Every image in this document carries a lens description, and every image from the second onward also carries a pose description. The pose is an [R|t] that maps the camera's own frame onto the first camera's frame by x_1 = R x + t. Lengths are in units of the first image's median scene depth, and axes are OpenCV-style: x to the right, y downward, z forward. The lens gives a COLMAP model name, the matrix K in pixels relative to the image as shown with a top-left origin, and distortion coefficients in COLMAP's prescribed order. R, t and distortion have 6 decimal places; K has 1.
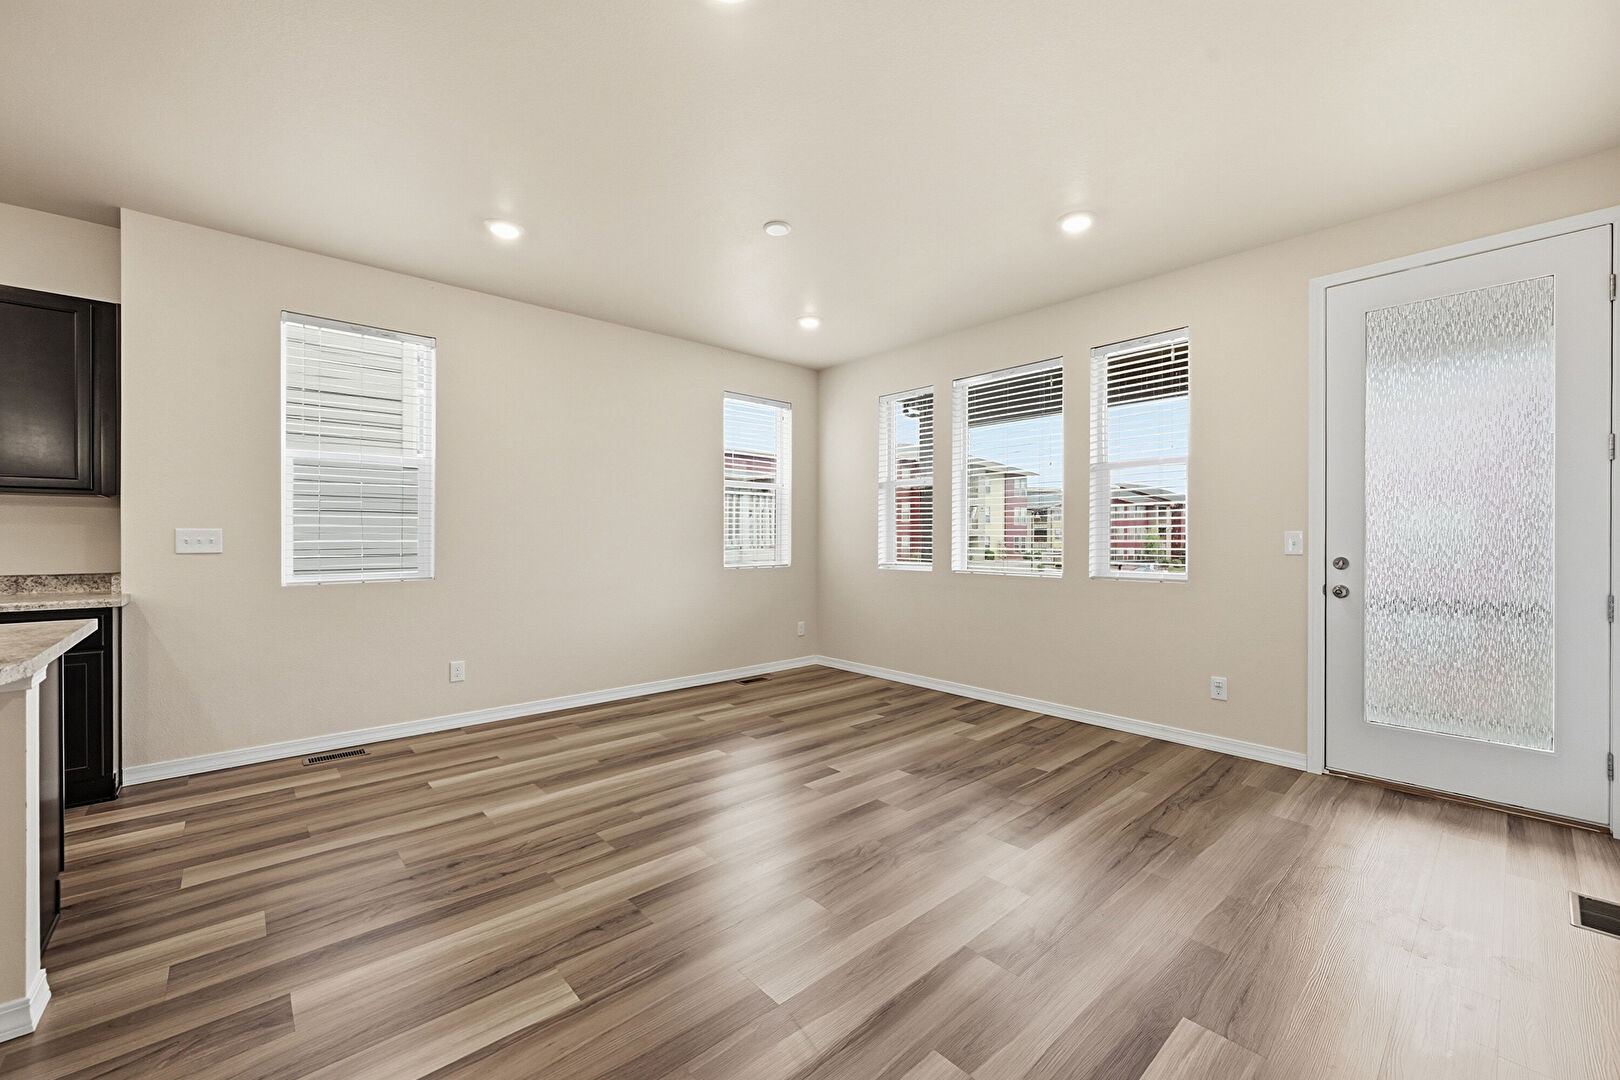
lens RADIAL K [[642.7, 0, 815.7], [0, 642.7, 539.8], [0, 0, 1]] dist [-0.000381, -0.000201]
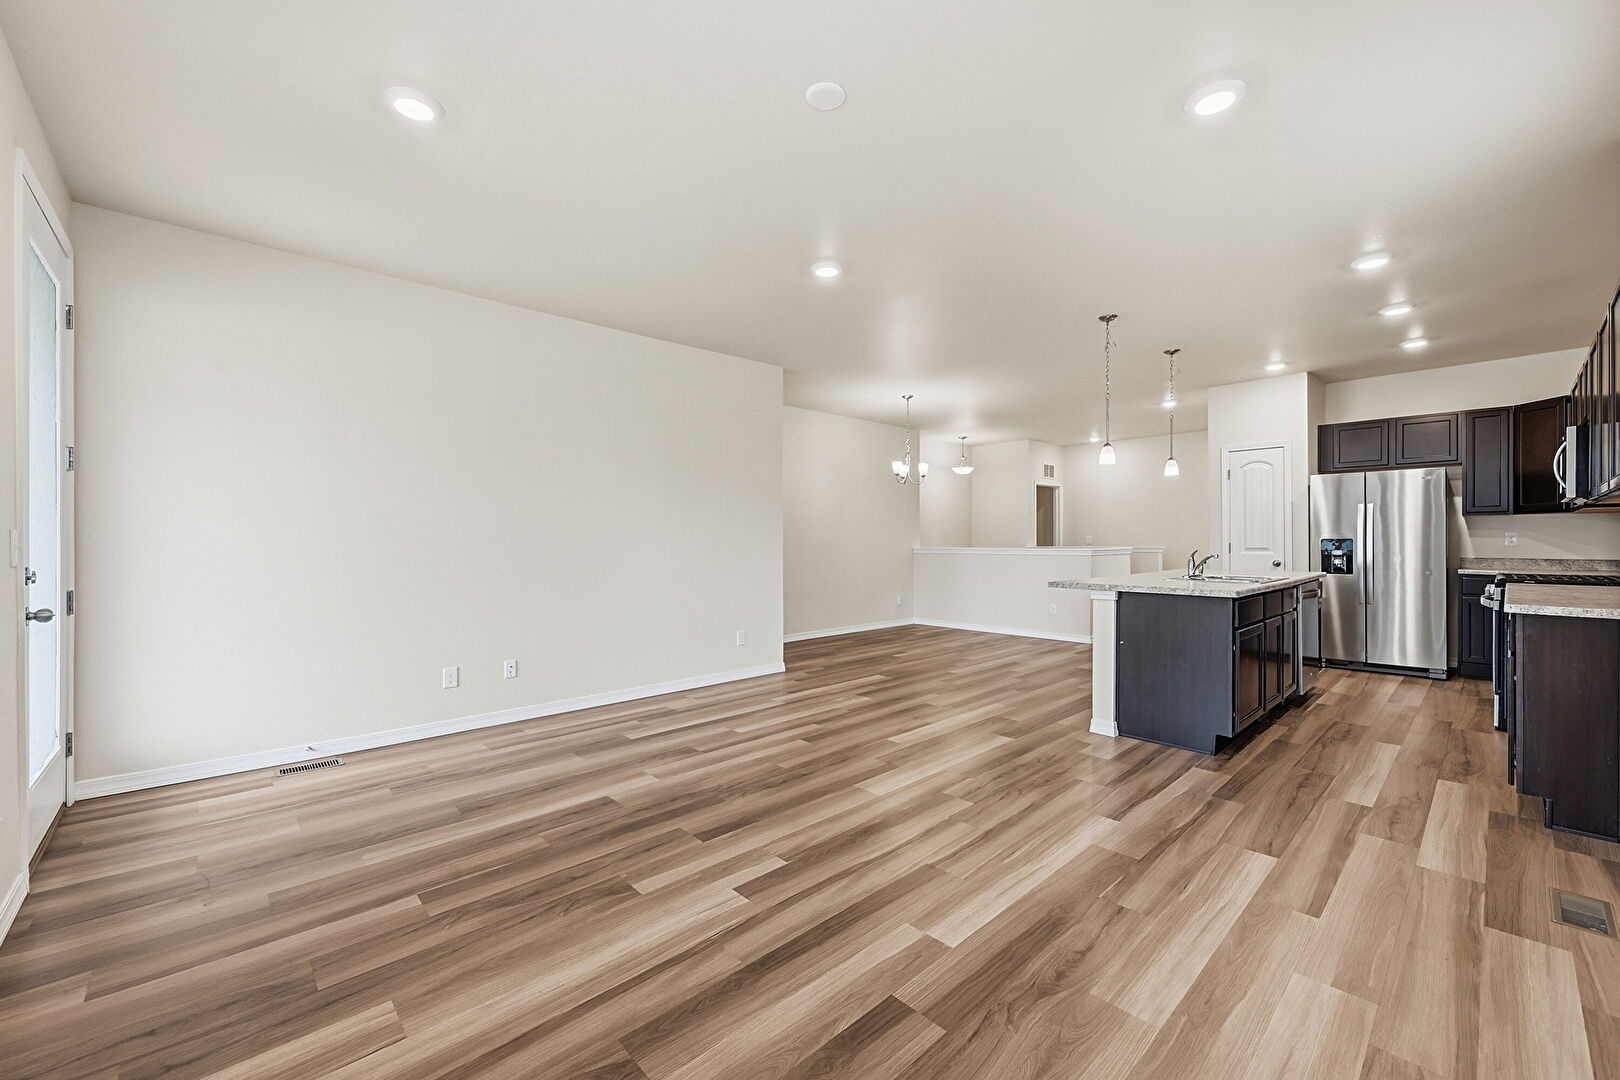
lens RADIAL K [[642.7, 0, 815.7], [0, 642.7, 539.8], [0, 0, 1]] dist [-0.000381, -0.000201]
pose [[-0.999817, 0.000926, -0.019097, -0.033362], [0.000865, 0.999995, 0.003185, -0.004493], [0.019100, 0.003168, -0.999813, 1.576335]]
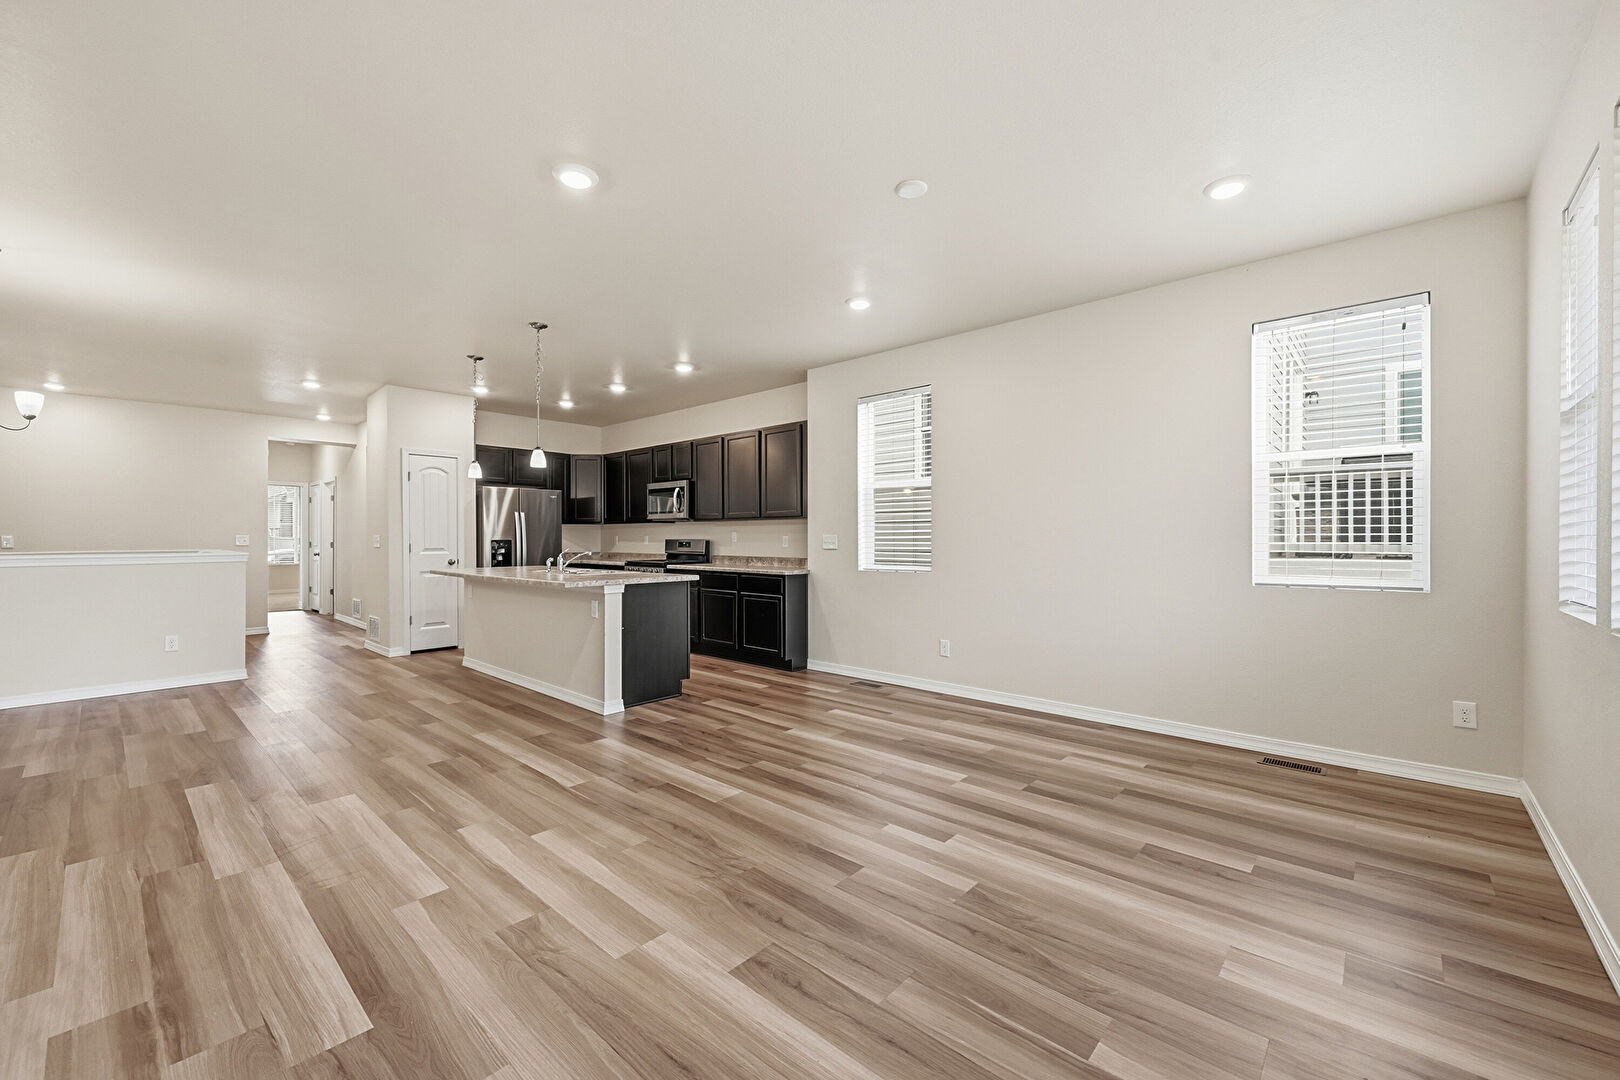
lens RADIAL K [[642.7, 0, 815.7], [0, 642.7, 539.8], [0, 0, 1]] dist [-0.000381, -0.000201]
pose [[0.104512, -0.001594, -0.994522, 0.746743], [-0.002887, 0.999994, -0.001906, -0.000309], [0.994519, 0.003071, 0.104506, 0.722358]]
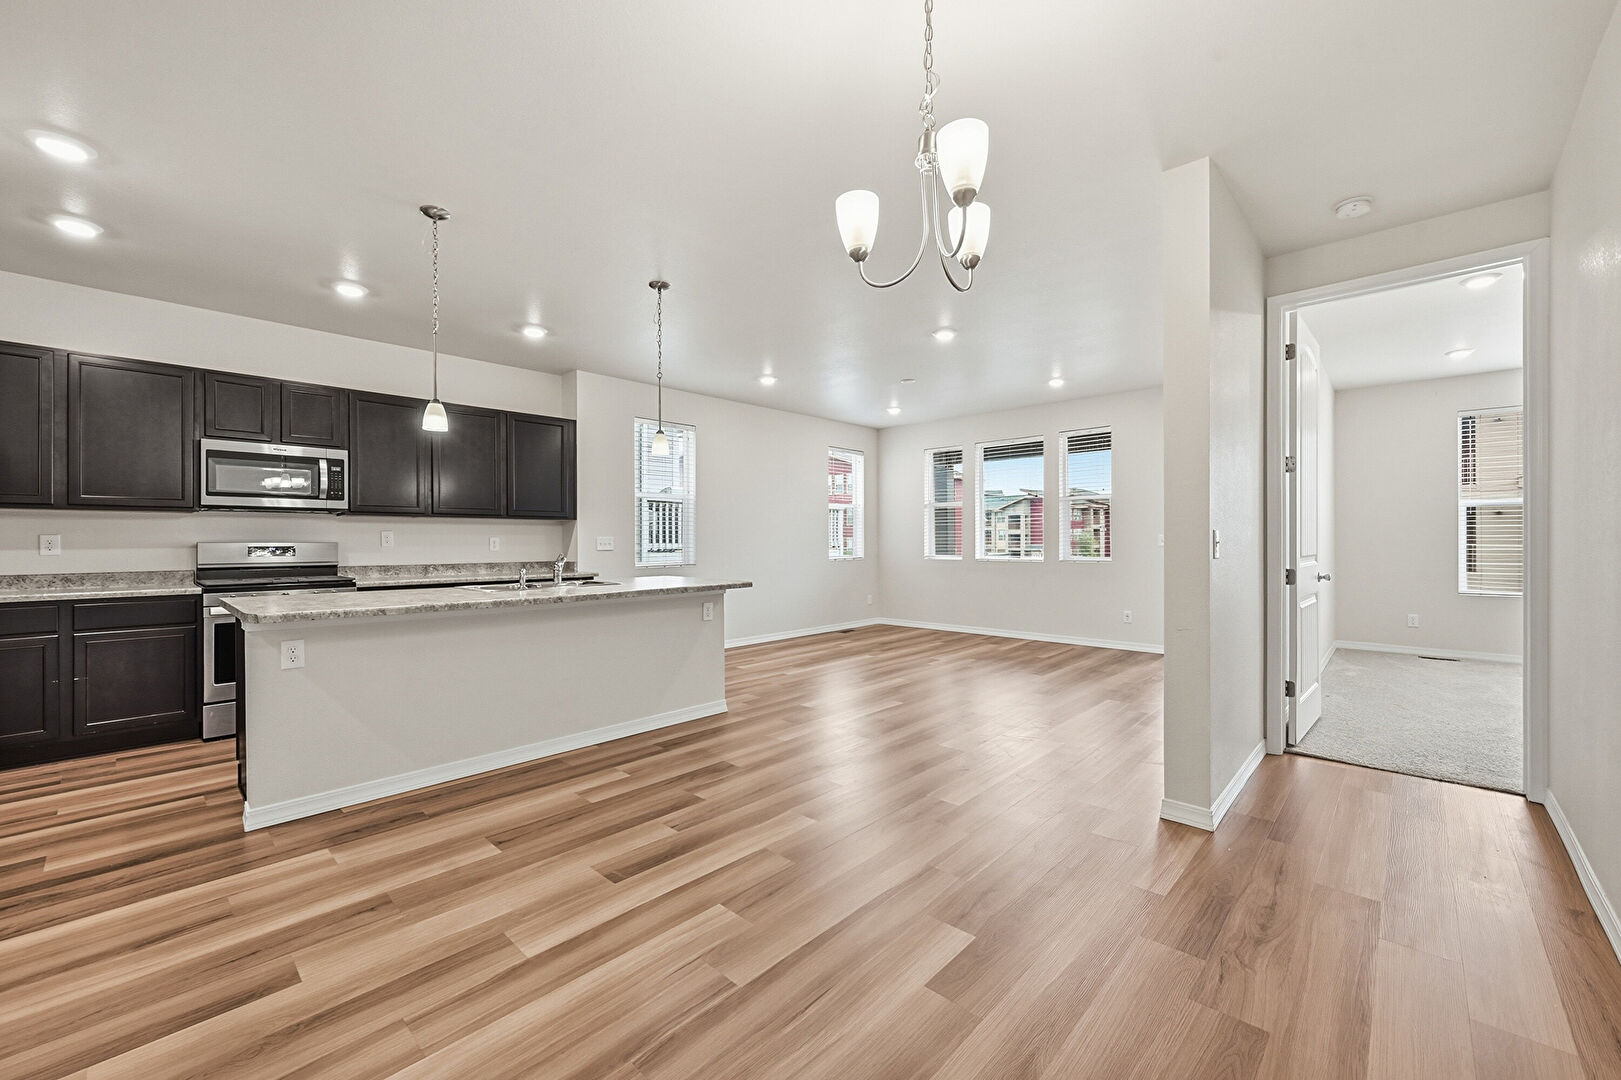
lens RADIAL K [[643.1, 0, 816.2], [0, 643.1, 539.8], [0, 0, 1]] dist [-0.000381, -0.000201]
pose [[0.996125, -0.007665, 0.087611, -0.479260], [0.008101, 0.999956, -0.004630, 0.004345], [-0.087572, 0.005322, 0.996144, -0.860346]]
